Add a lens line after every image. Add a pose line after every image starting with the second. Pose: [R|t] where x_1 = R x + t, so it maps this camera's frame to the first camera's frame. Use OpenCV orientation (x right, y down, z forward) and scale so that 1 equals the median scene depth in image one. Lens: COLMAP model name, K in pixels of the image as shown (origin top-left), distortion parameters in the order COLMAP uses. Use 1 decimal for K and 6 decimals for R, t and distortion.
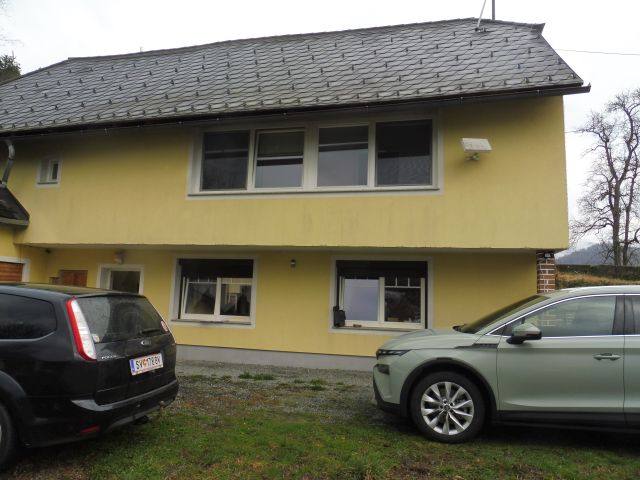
lens RADIAL K [[457.5, 0, 320.0], [0, 457.5, 240.0], [0, 0, 1]] dist [-0.032229, -0.000820]
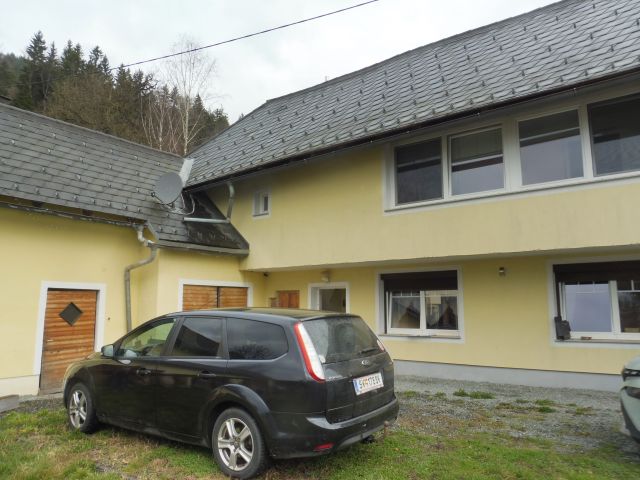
lens RADIAL K [[465.2, 0, 320.0], [0, 465.2, 240.0], [0, 0, 1]] dist [-0.049674, -0.008499]
pose [[0.911180, -0.093224, -0.401322, -0.014788], [0.084609, 0.995644, -0.039180, -0.006970], [0.403227, 0.001744, 0.915098, 0.002778]]
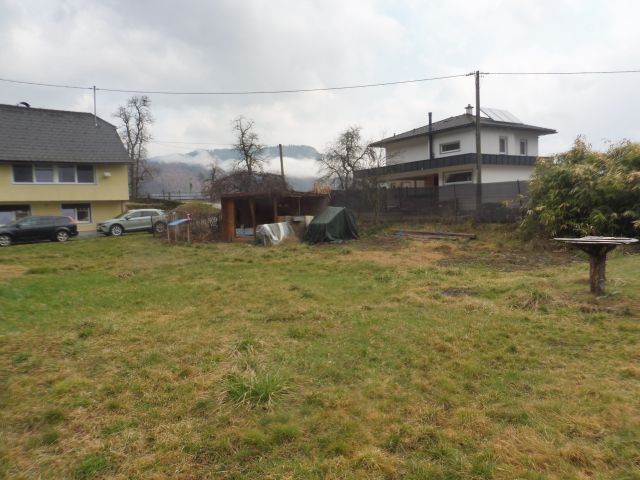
lens RADIAL K [[465.2, 0, 320.0], [0, 465.2, 240.0], [0, 0, 1]] dist [-0.049674, -0.008499]
pose [[0.556954, -0.108922, 0.823370, -1.630161], [-0.047515, 0.985561, 0.162518, -0.314842], [-0.829183, -0.129638, 0.543737, -2.285479]]
